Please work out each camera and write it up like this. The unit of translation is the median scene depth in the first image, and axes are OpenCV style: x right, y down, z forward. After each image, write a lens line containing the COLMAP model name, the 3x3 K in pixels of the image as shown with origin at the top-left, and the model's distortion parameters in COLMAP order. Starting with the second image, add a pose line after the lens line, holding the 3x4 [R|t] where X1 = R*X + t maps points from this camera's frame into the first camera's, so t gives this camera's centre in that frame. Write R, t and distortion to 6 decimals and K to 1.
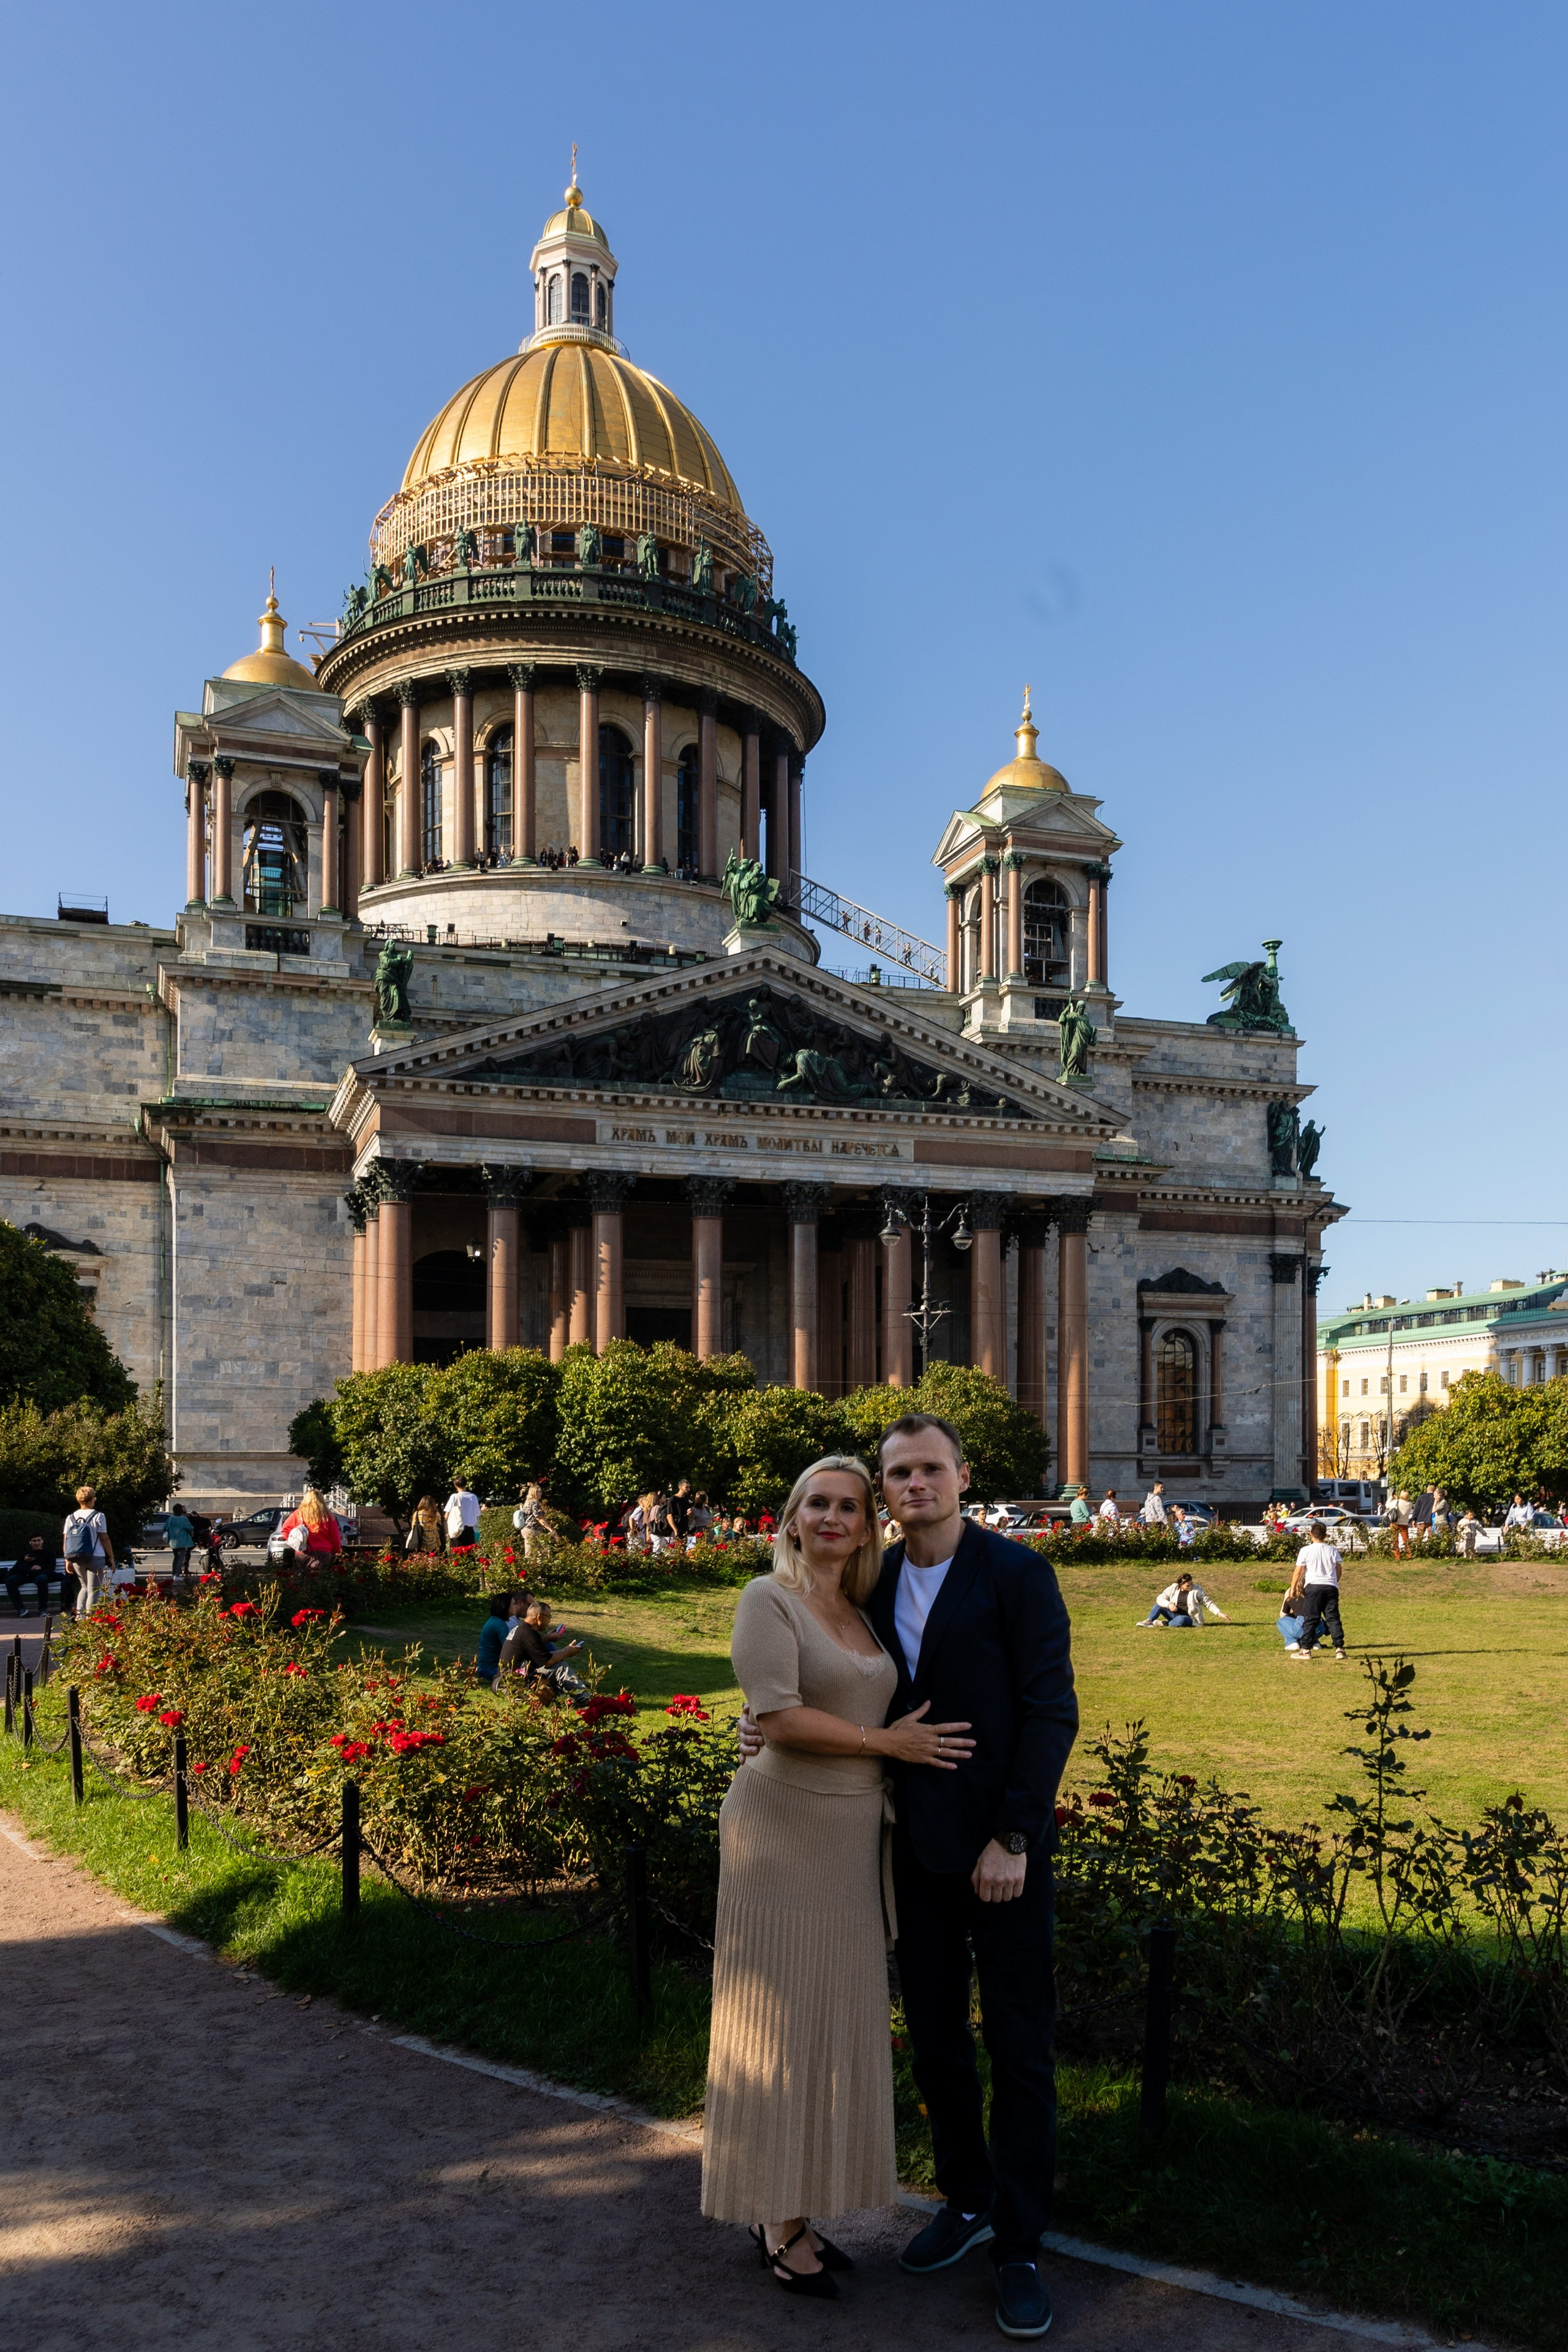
lens RADIAL K [[1659.9, 0, 794.1], [0, 1659.9, 1459.0], [0, 0, 1]] dist [-0.000938, -0.004059]
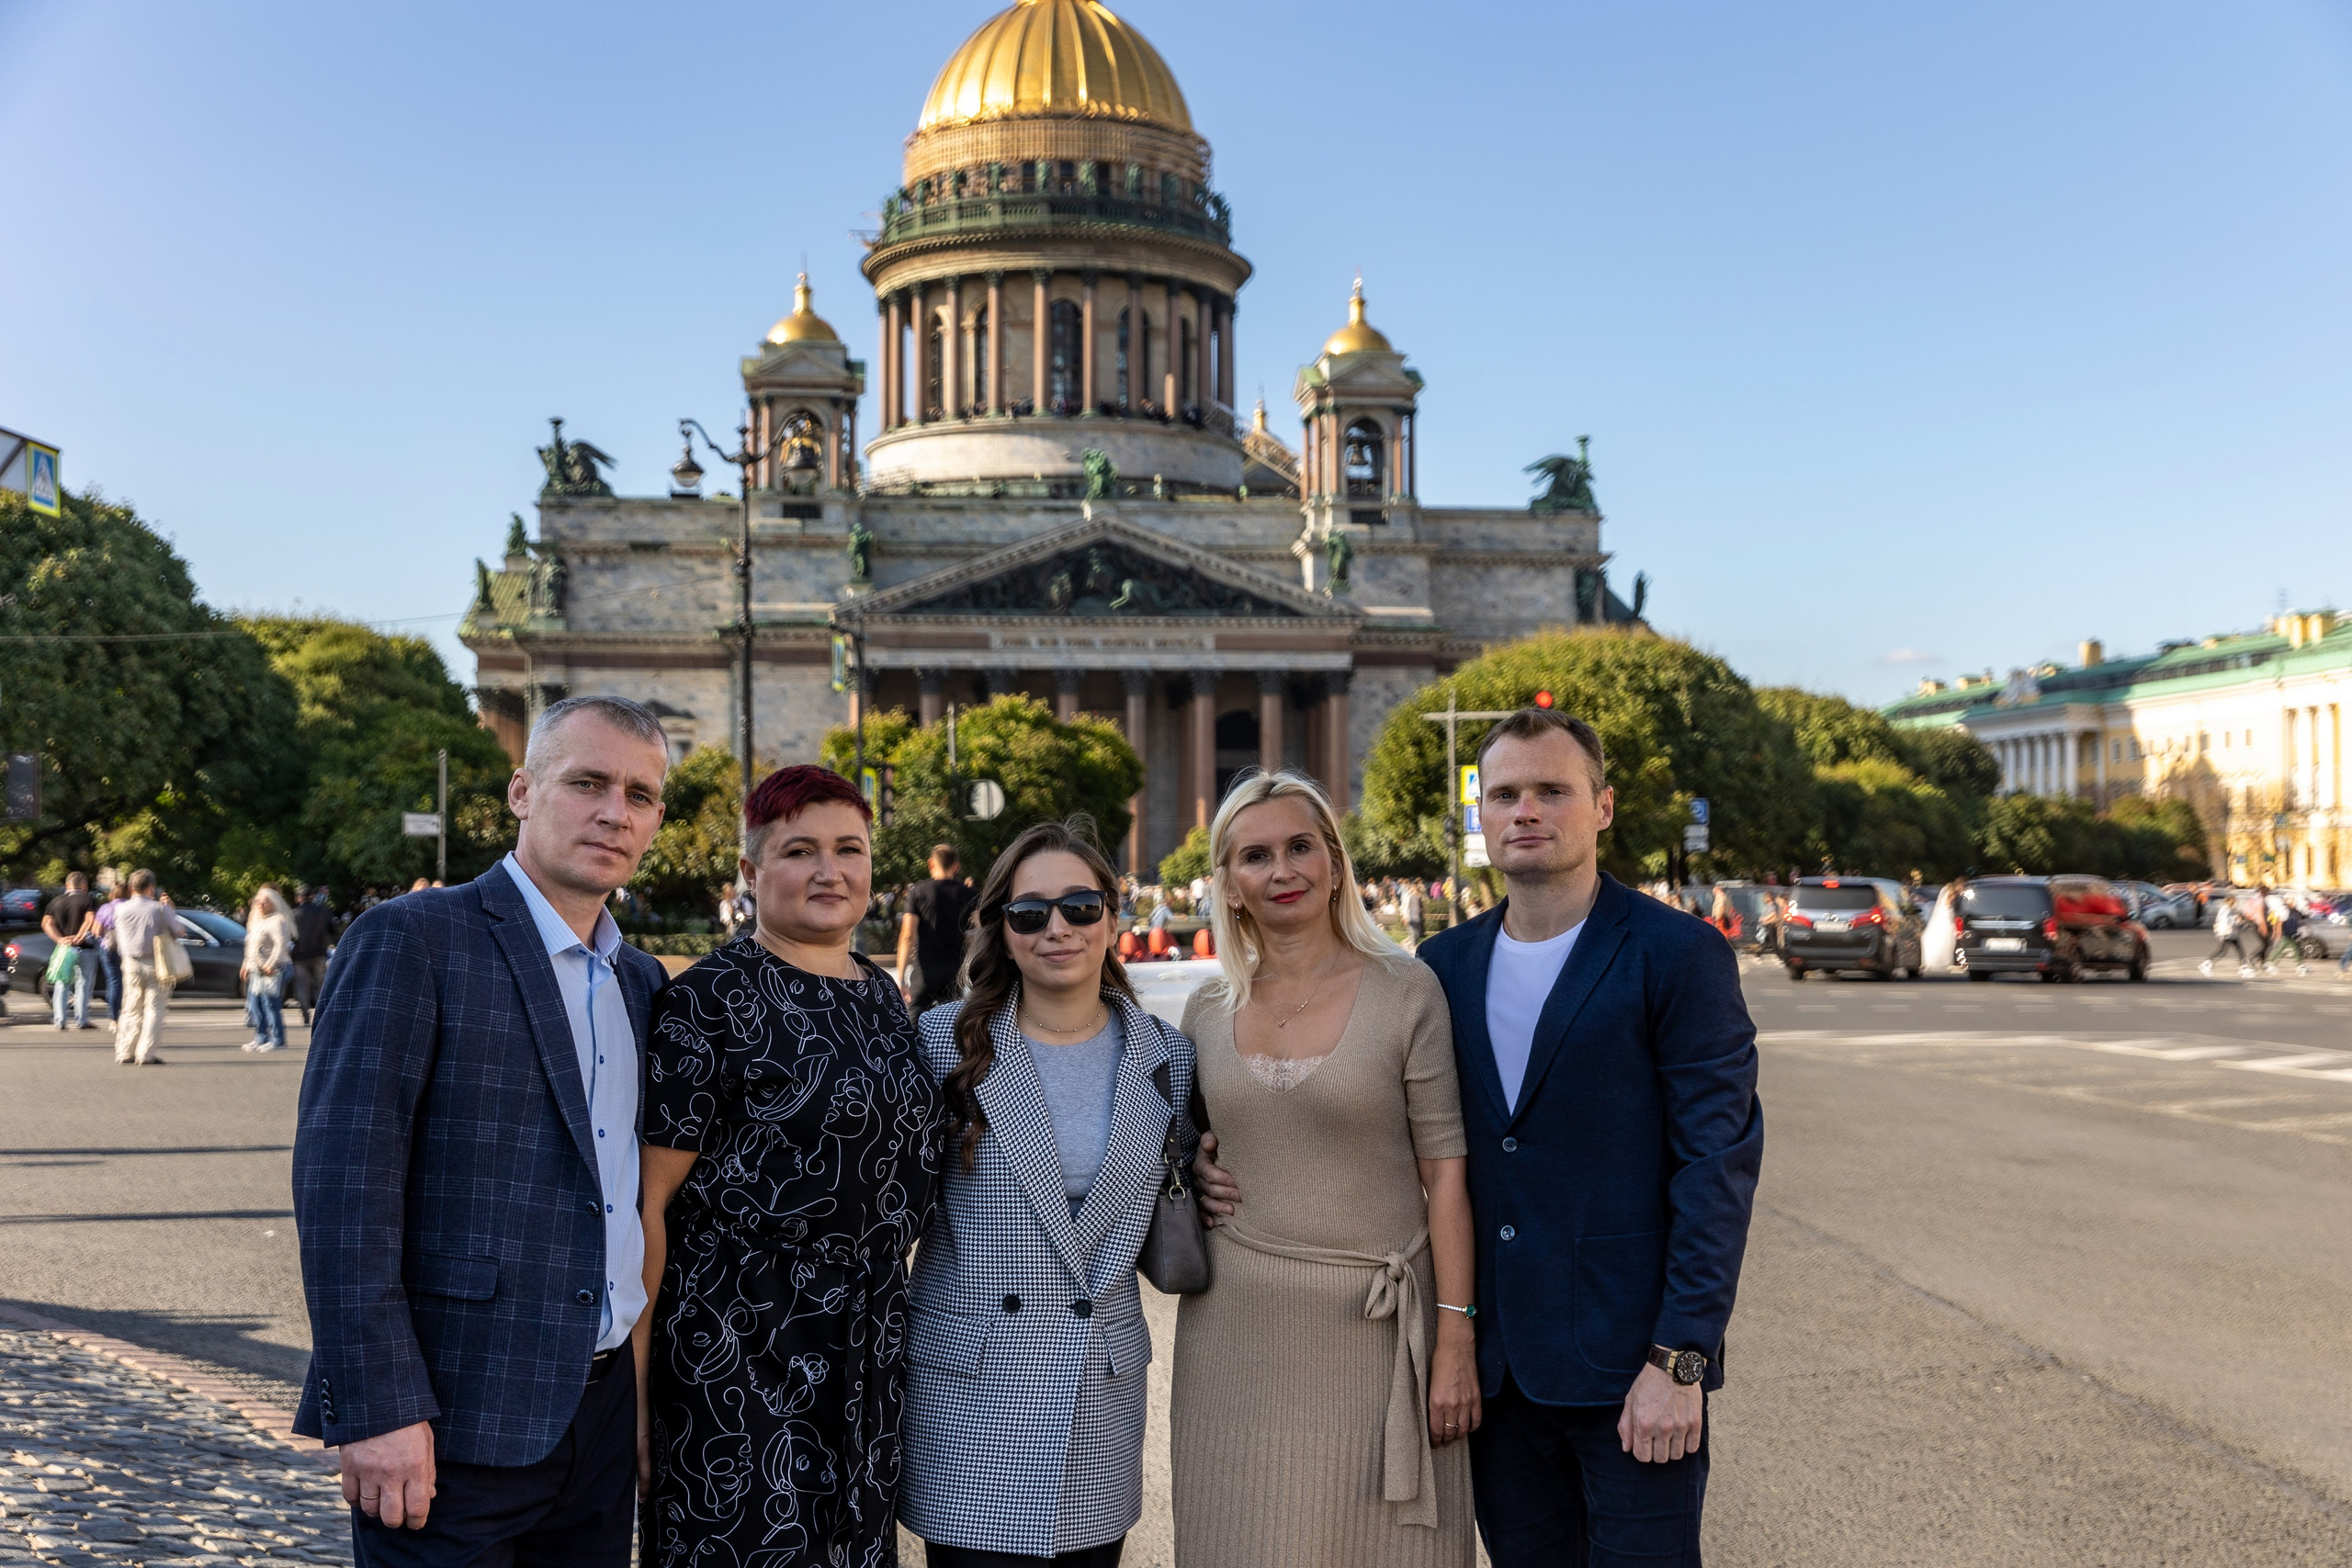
lens RADIAL K [[1948.6, 0, 1159.4], [0, 1948.6, 795.9], [0, 0, 1]] dist [-0.037267, -0.000054]
pose [[0.979637, -0.007349, -0.200642, 0.358964], [0.003172, 0.999772, -0.021131, -0.015988], [0.200751, 0.020065, 0.979437, -0.659465]]
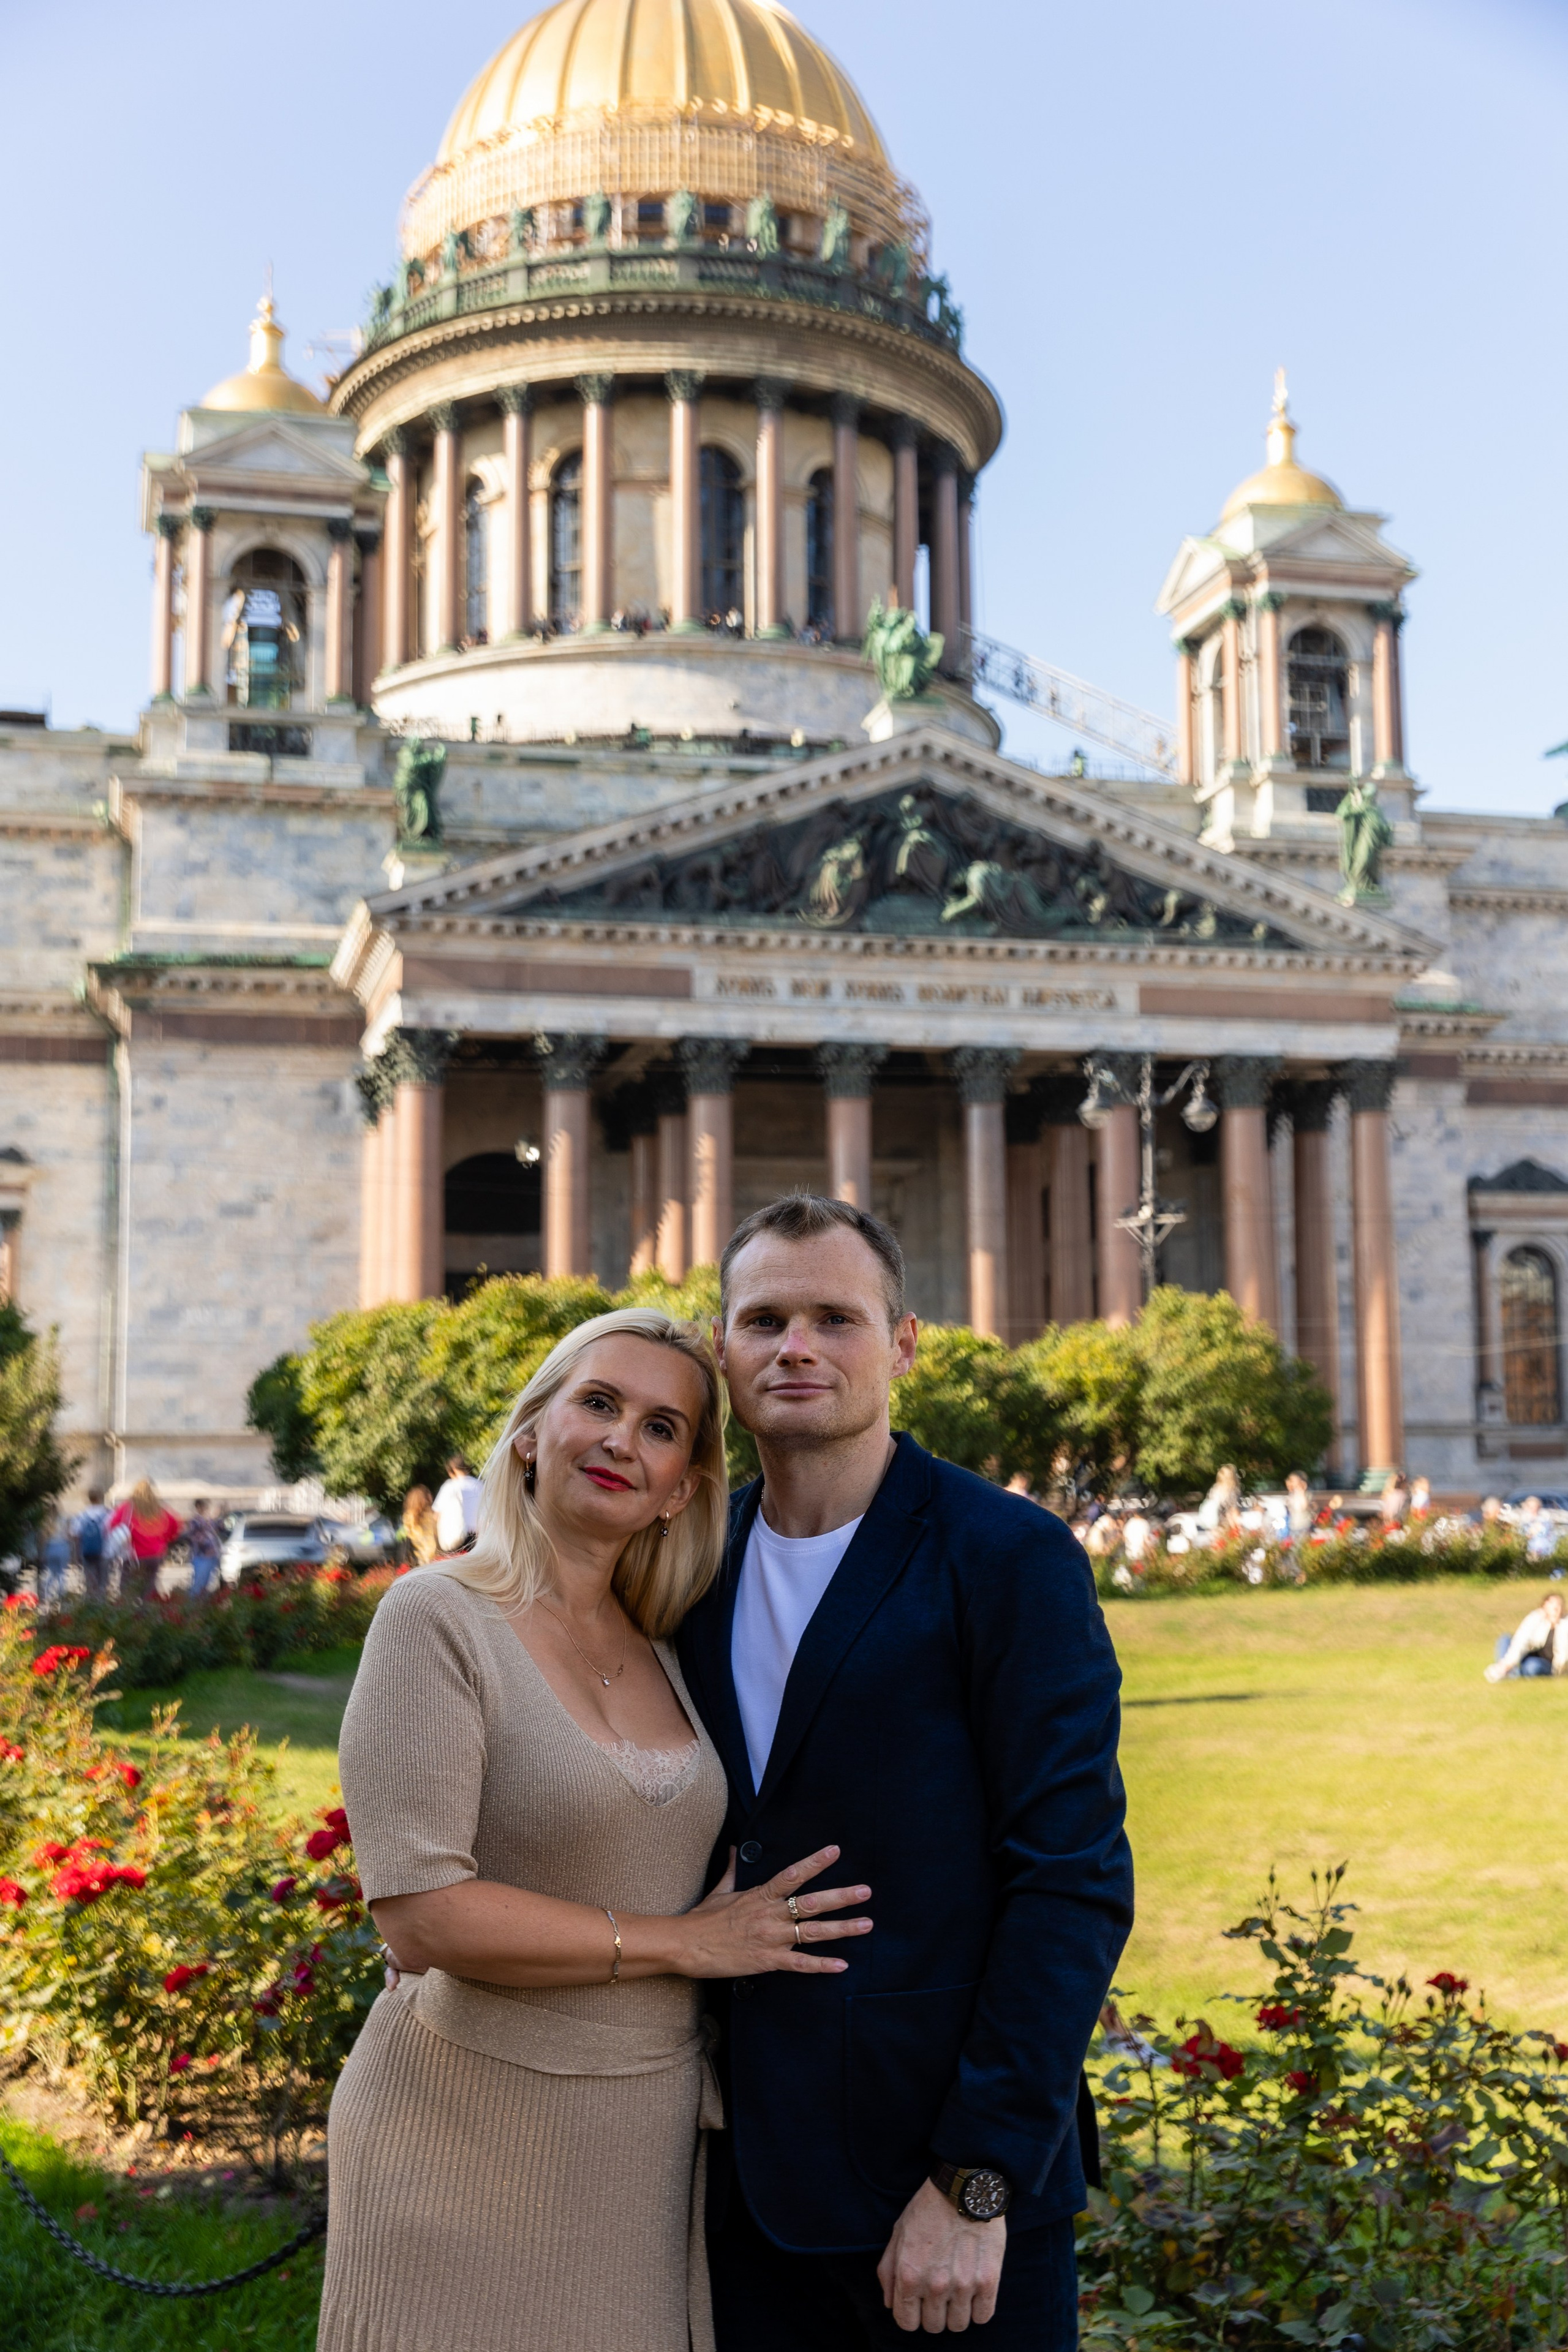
lens RADIAL K [[2313.9, 0, 787.0], [0, 2313.9, 1216.7], [0, 0, 1]] dist [-0.002108, 0.000000]
pose [[0.996356, -0.015594, -0.083849, 0.003993], [0.007512, 0.995367, -0.095855, 0.001059], [0.084956, 0.094876, 0.991857, 0.010761]]
